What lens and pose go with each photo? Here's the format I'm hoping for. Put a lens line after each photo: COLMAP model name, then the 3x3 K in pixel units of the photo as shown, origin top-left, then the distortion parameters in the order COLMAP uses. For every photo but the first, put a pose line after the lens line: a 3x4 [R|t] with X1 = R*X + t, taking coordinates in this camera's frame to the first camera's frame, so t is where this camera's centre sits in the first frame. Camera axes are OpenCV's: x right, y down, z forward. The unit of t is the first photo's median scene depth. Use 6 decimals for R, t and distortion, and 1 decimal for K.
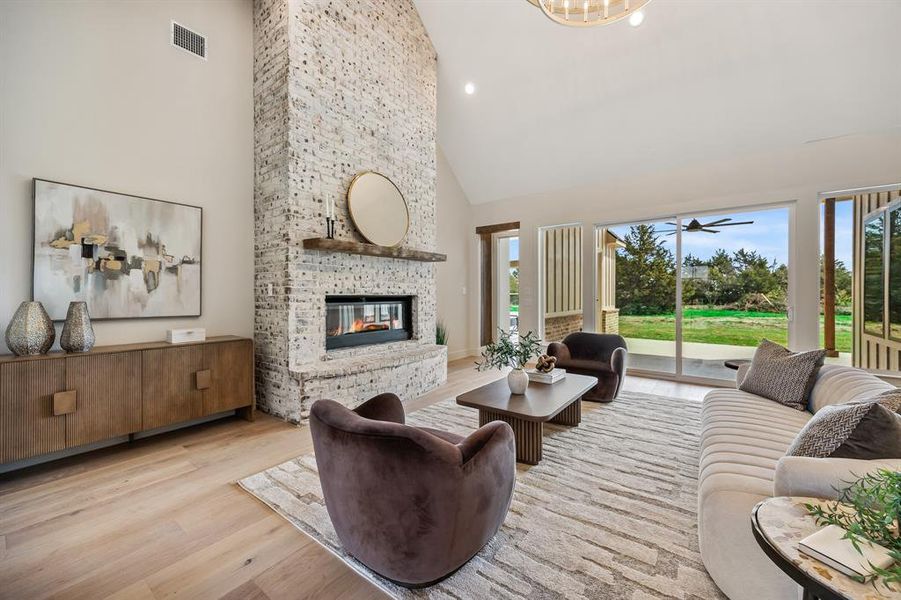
lens RADIAL K [[353.5, 0, 450.5], [0, 353.5, 296.9], [0, 0, 1]] dist [0.001750, -0.000153]
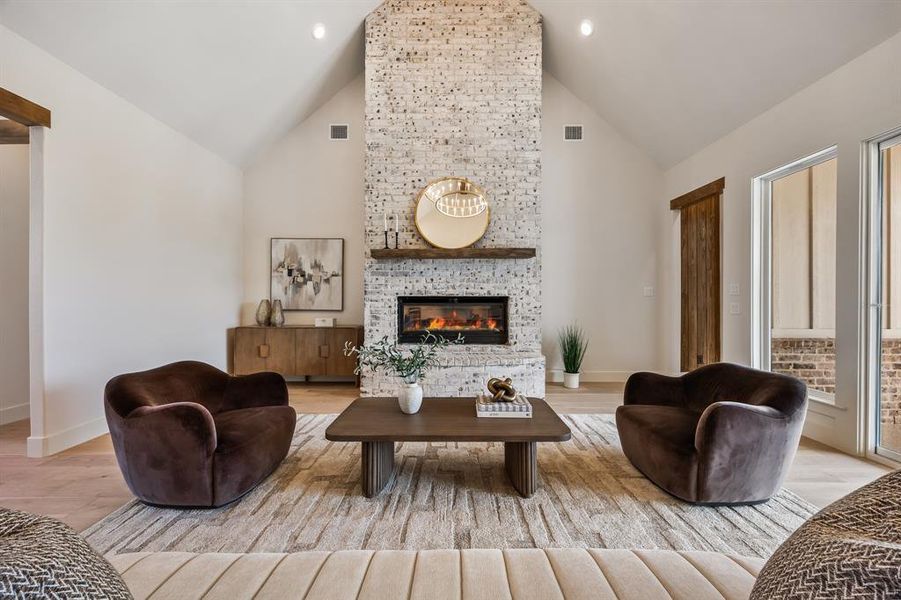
lens RADIAL K [[340.9, 0, 448.5], [0, 340.9, 300.2], [0, 0, 1]] dist [-0.001412, -0.000189]
pose [[0.594273, -0.000620, -0.804263, 0.663041], [-0.006150, 0.999967, -0.005316, 0.013943], [0.804240, 0.008105, 0.594250, 0.452935]]
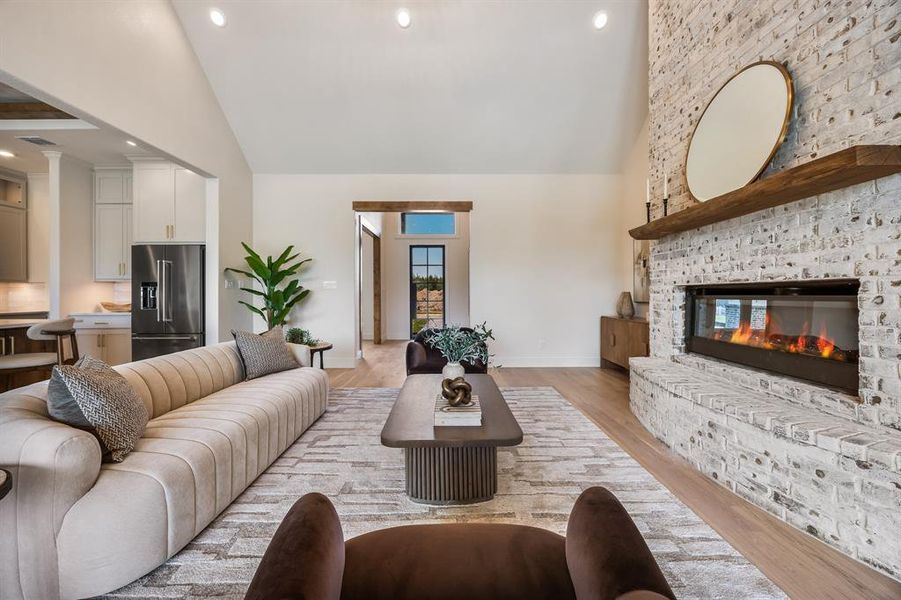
lens RADIAL K [[343.3, 0, 455.2], [0, 343.3, 294.3], [0, 0, 1]] dist [0.000511, 0.000060]
pose [[-0.785764, 0.000442, -0.618526, 0.574705], [-0.002562, 0.999989, 0.003969, 0.014098], [0.618521, 0.004704, -0.785754, 1.306547]]
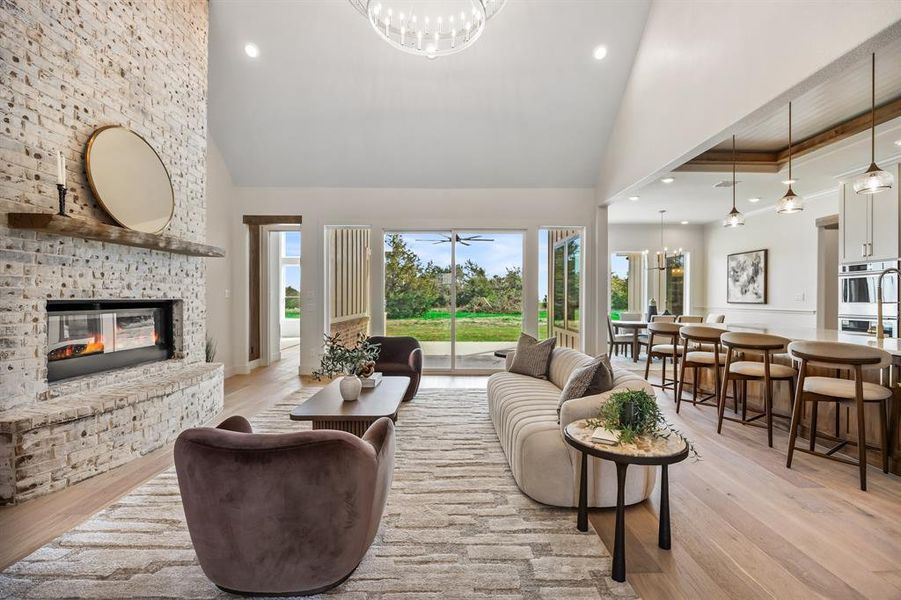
lens RADIAL K [[404.6, 0, 454.4], [0, 404.6, 300.5], [0, 0, 1]] dist [-0.010964, -0.000355]
pose [[0.791376, -0.000430, 0.611330, -0.204578], [-0.000418, 0.999999, 0.001246, -0.005169], [-0.611330, -0.001241, 0.791375, -0.053545]]
